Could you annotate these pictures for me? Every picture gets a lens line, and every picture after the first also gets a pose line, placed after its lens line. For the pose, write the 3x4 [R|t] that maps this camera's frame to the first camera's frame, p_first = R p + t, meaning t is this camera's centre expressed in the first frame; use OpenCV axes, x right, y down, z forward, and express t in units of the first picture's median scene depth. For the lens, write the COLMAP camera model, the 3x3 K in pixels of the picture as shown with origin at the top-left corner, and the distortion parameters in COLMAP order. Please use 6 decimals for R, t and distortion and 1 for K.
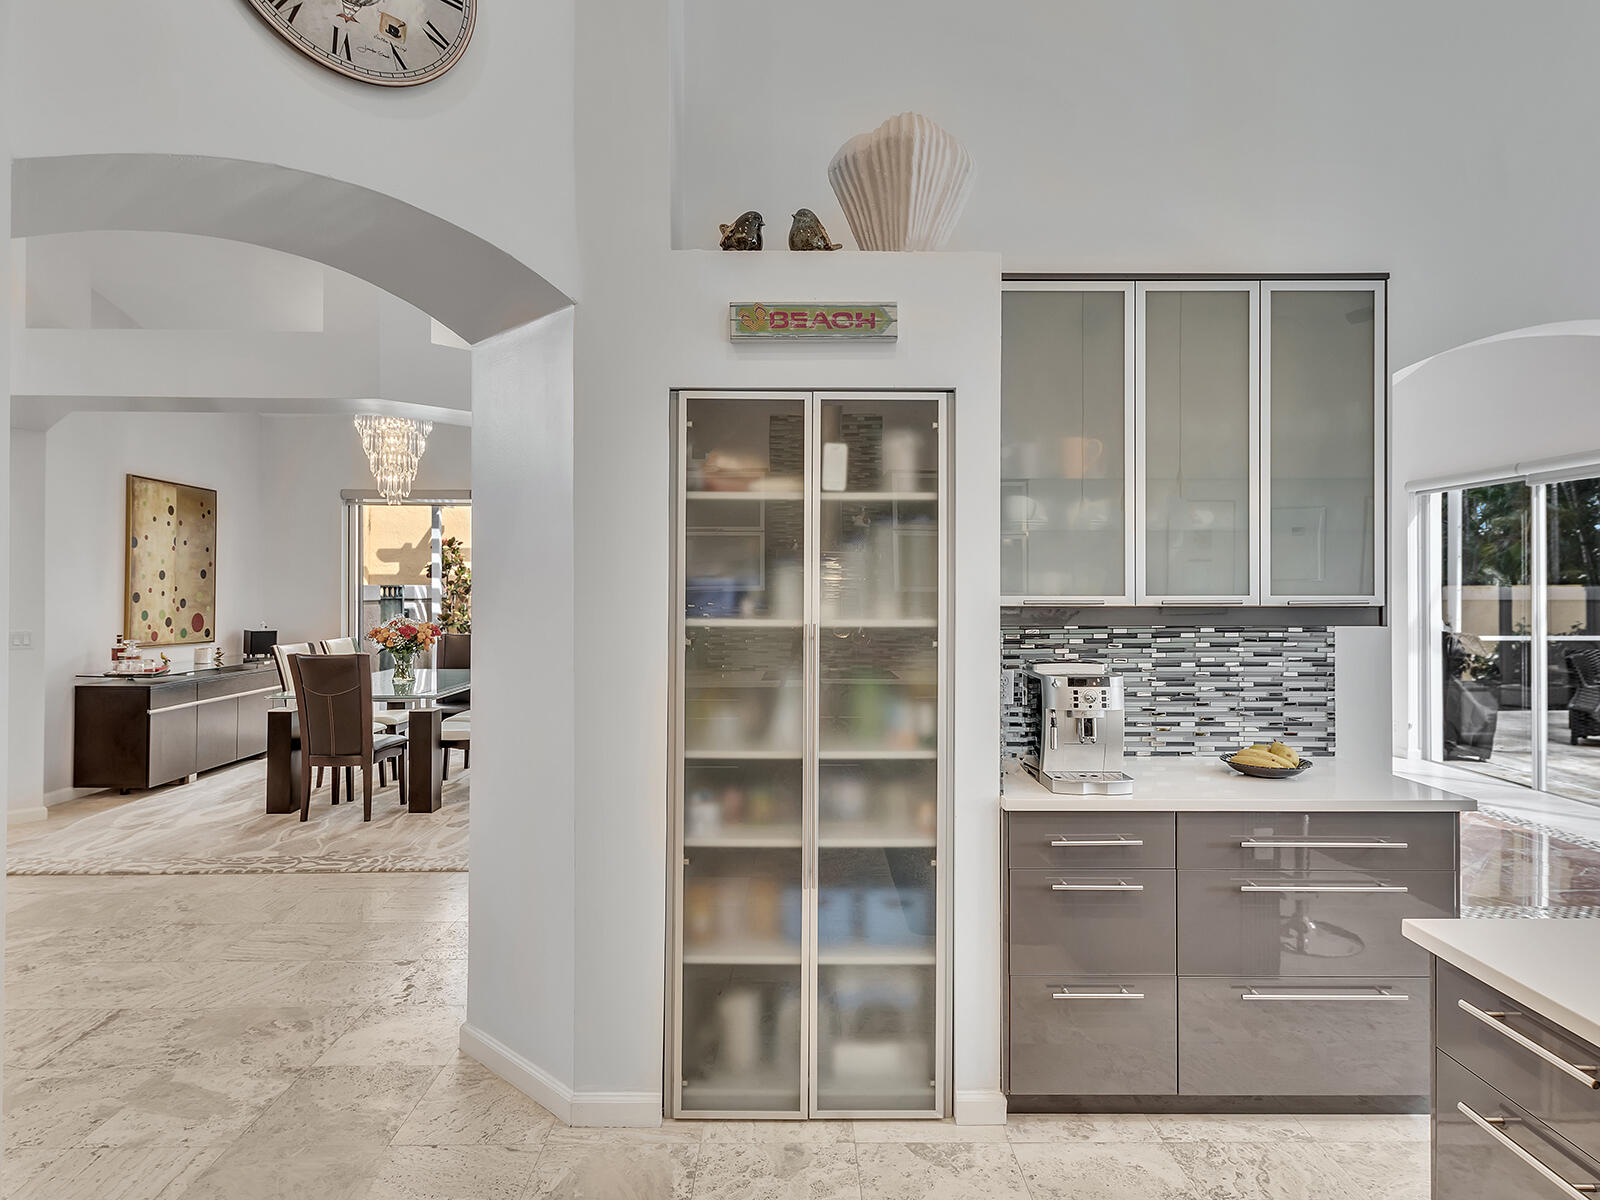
lens RADIAL K [[912.5, 0, 806.2], [0, 912.5, 585.6], [0, 0, 1]] dist [-0.013528, -0.000595]
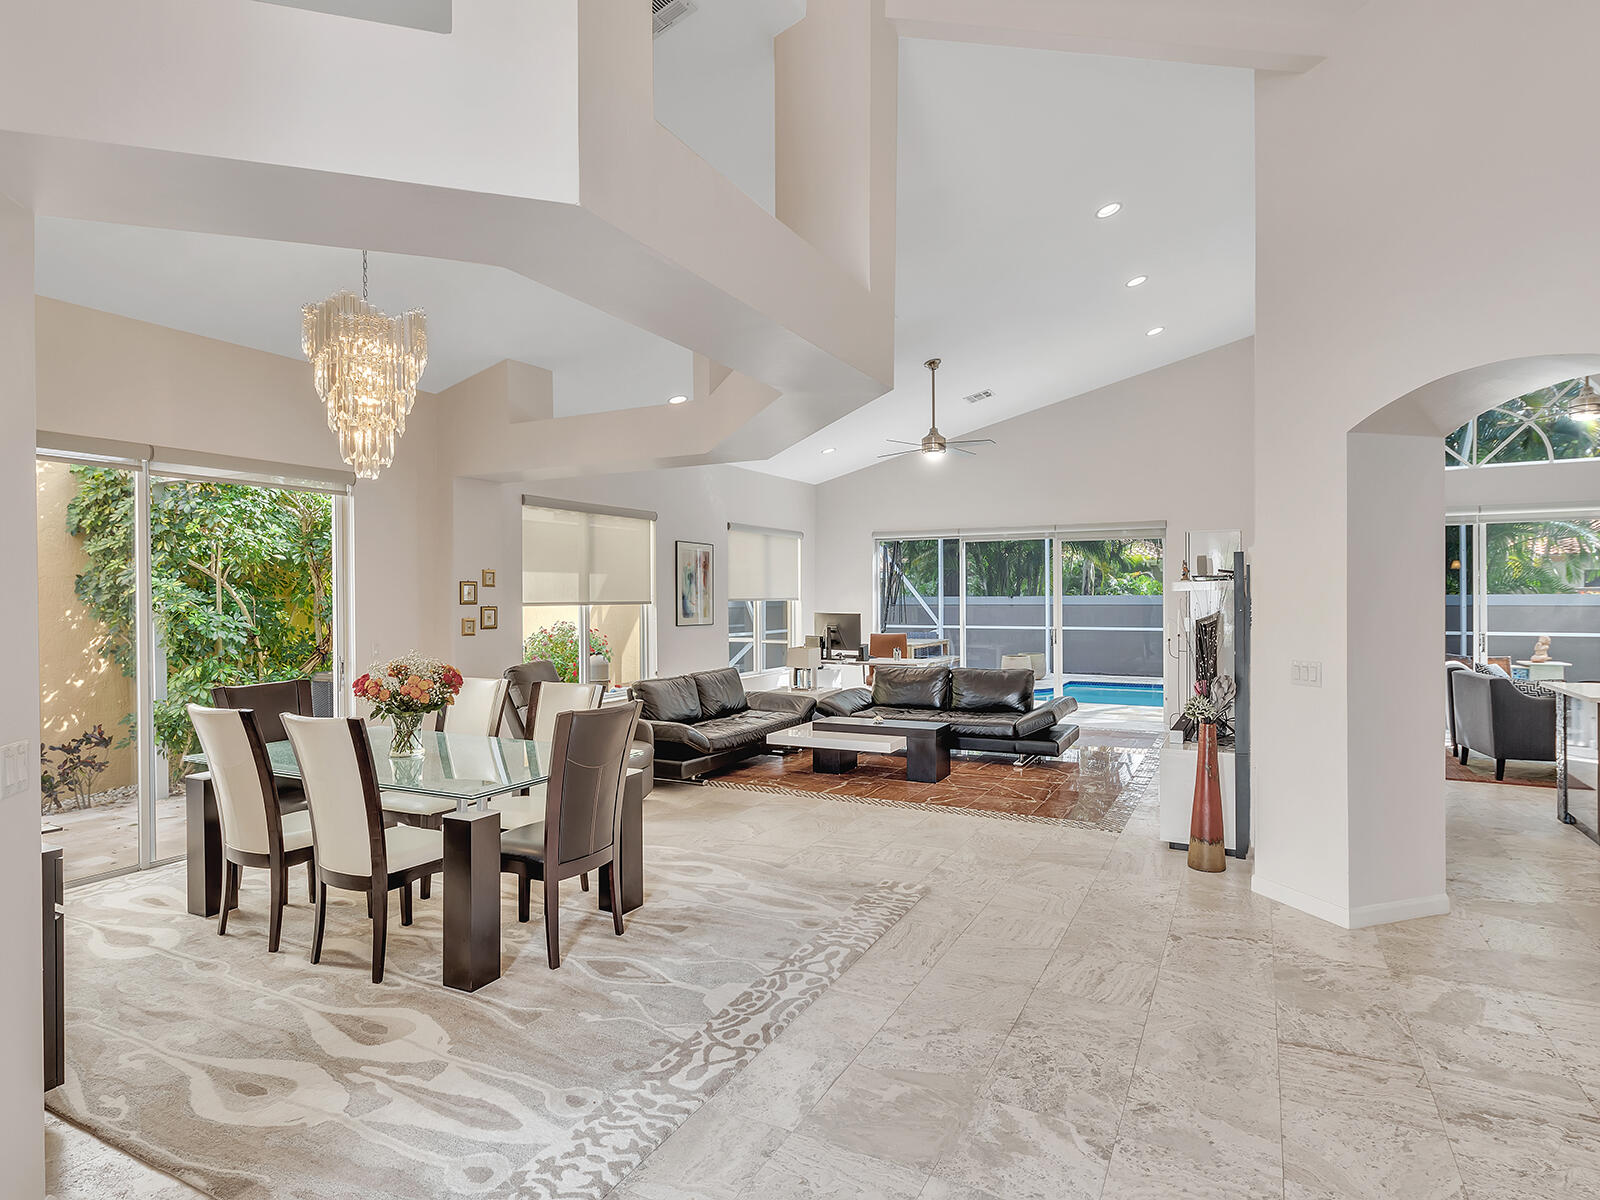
lens RADIAL K [[867.2, 0, 800.0], [0, 867.2, 600.0], [0, 0, 1]] dist [0.004729, -0.002652]
pose [[0.497626, -0.002974, 0.867387, -1.331461], [0.004435, 0.999990, 0.000885, -0.006841], [-0.867380, 0.003406, 0.497634, 0.714829]]
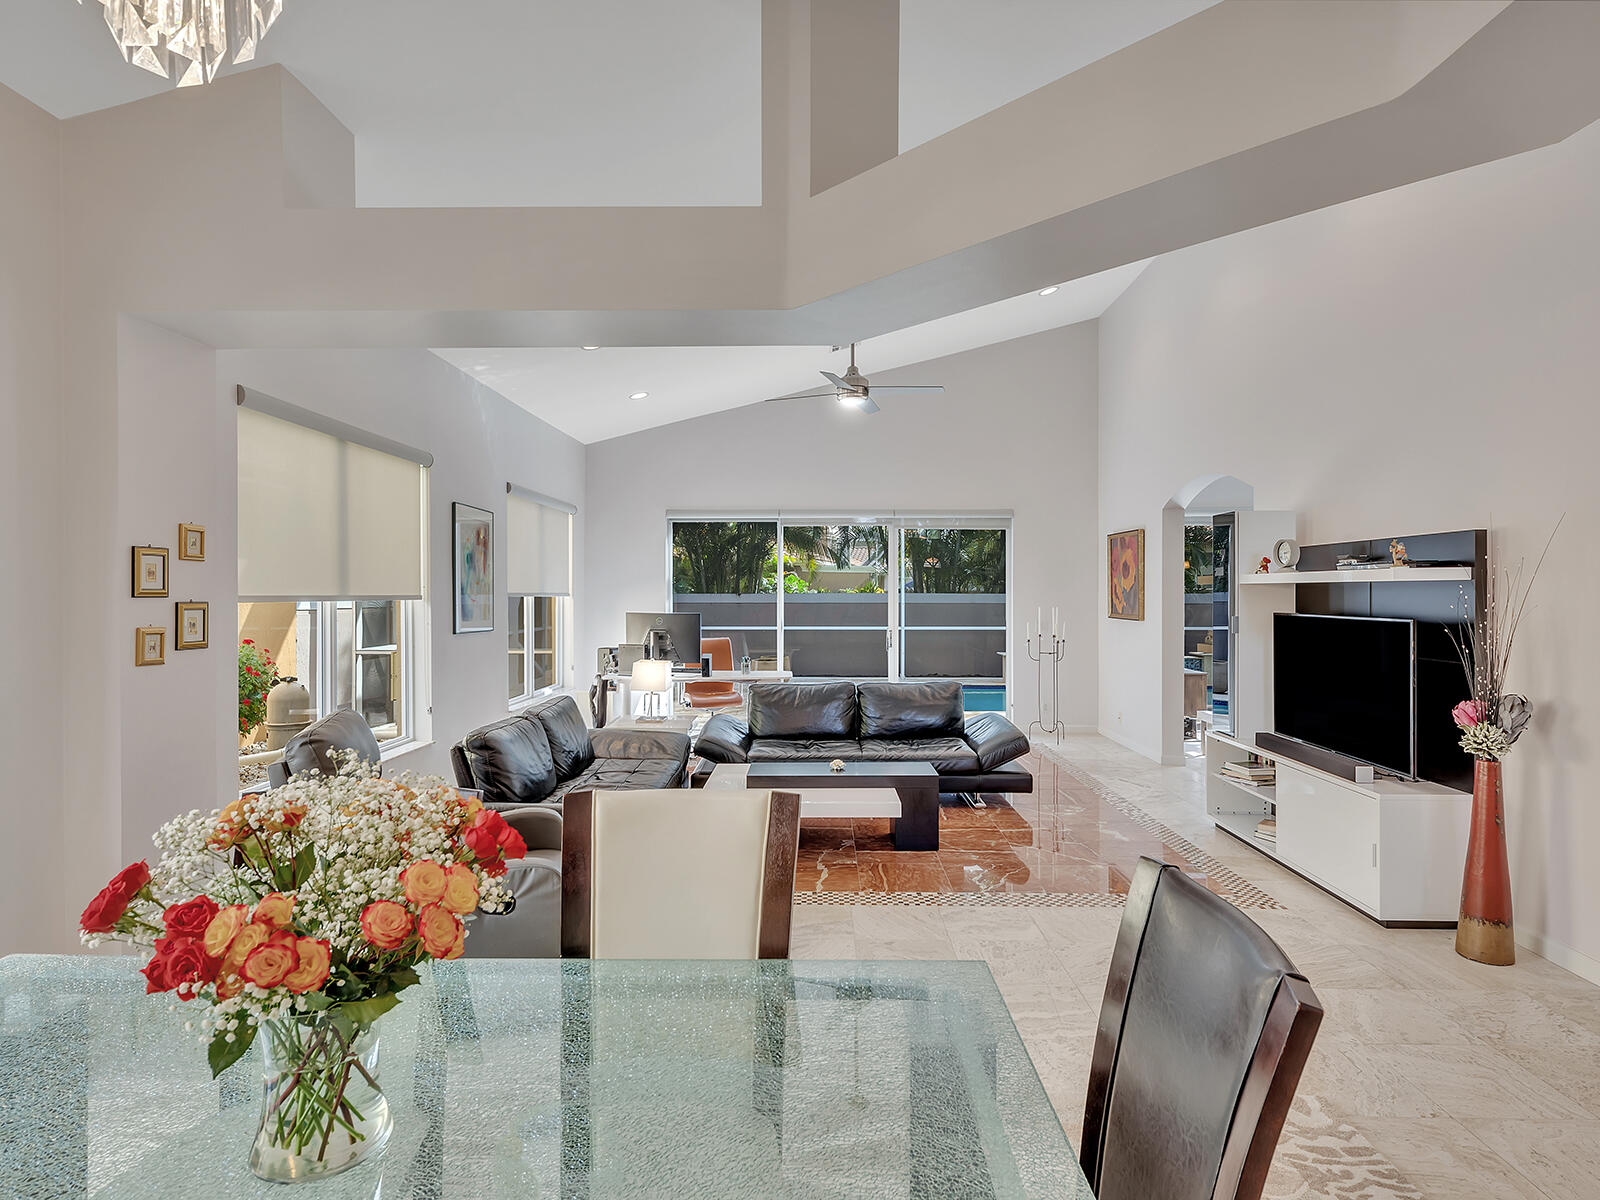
lens RADIAL K [[867.2, 0, 800.0], [0, 867.2, 600.0], [0, 0, 1]] dist [0.004729, -0.002652]
pose [[0.069307, -0.003125, 0.997590, -0.960447], [0.001642, 0.999994, 0.003018, 0.000659], [-0.997594, 0.001429, 0.069312, 1.413015]]
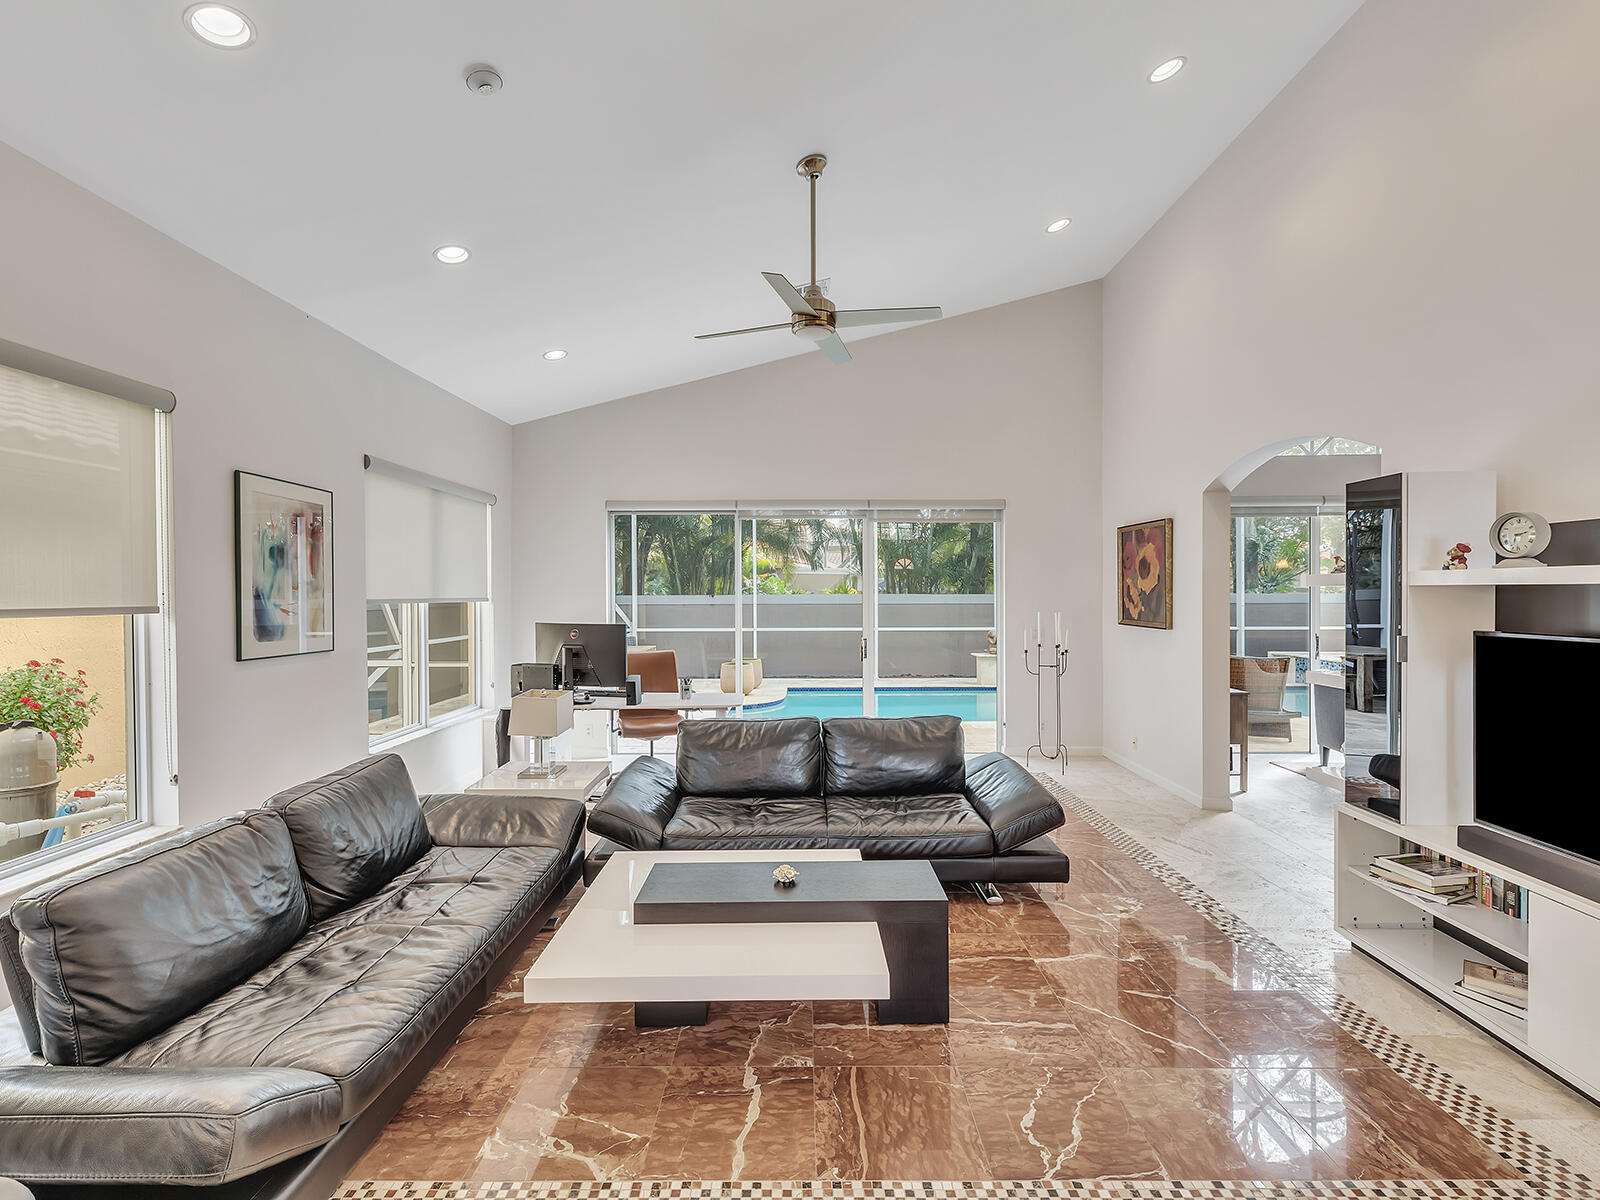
lens RADIAL K [[745.2, 0, 800.0], [0, 745.2, 600.0], [0, 0, 1]] dist [0.018175, -0.010628]
pose [[0.049376, -0.005630, 0.998764, -0.402224], [0.005133, 0.999972, 0.005383, -0.010797], [-0.998767, 0.004861, 0.049404, 1.398598]]
